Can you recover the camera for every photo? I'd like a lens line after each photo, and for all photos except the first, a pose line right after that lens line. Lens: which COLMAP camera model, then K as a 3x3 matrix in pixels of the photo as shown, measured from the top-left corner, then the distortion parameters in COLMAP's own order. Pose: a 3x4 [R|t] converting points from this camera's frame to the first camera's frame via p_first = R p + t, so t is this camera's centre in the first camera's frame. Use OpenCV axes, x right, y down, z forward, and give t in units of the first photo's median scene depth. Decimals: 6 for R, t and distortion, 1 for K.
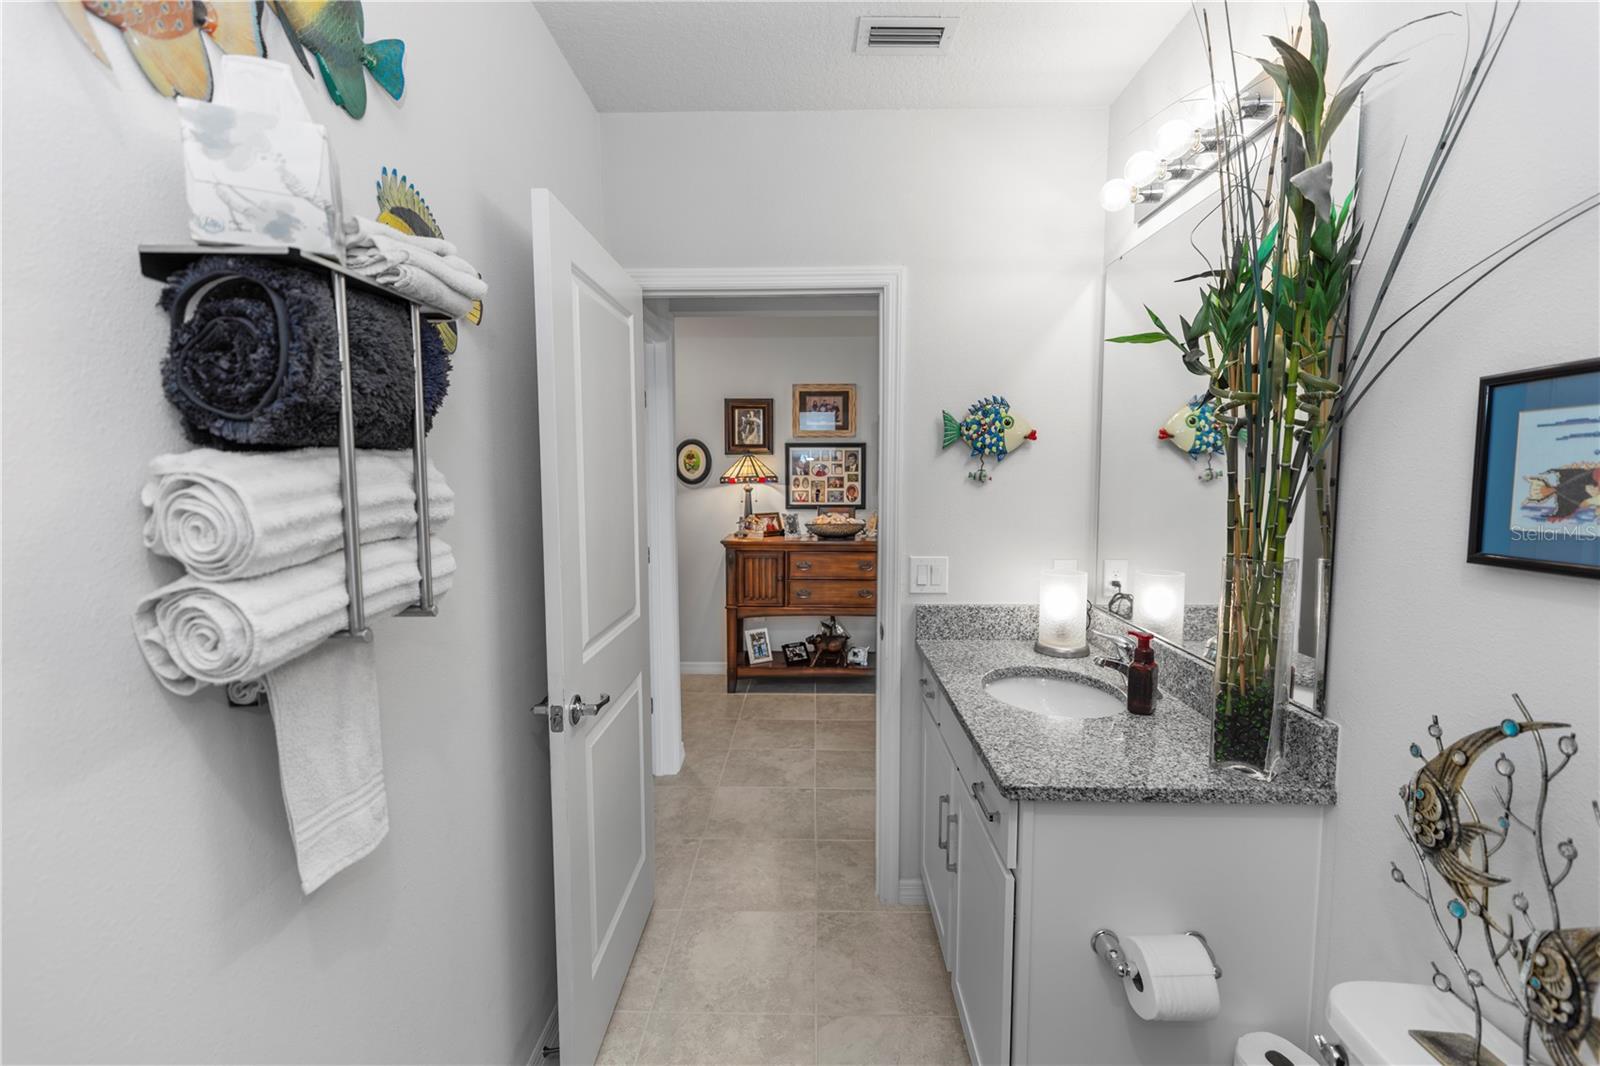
lens RADIAL K [[708.8, 0, 801.5], [0, 708.8, 535.5], [0, 0, 1]] dist [0.001939, 0.000199]
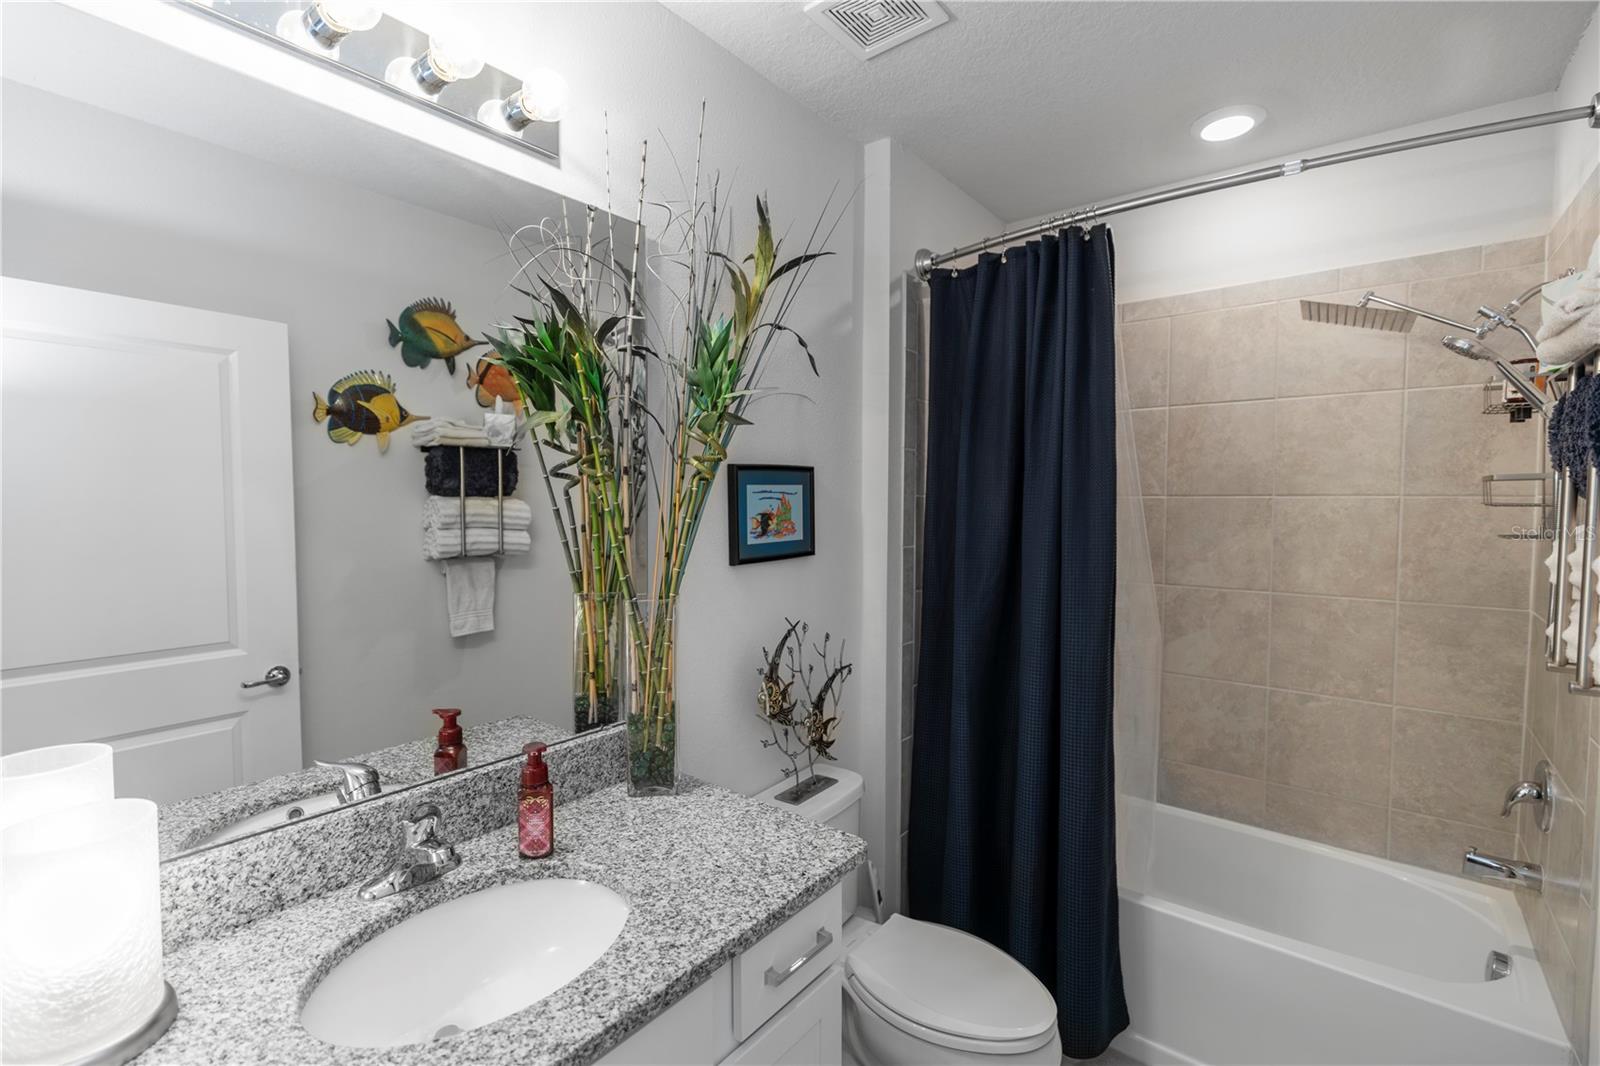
lens RADIAL K [[708.8, 0, 802.9], [0, 708.8, 534.5], [0, 0, 1]] dist [0.001939, 0.000199]
pose [[-0.793517, -0.043148, 0.607016, -0.305062], [0.043937, 0.990818, 0.127865, -0.281829], [-0.606960, 0.128134, -0.784335, 2.470035]]
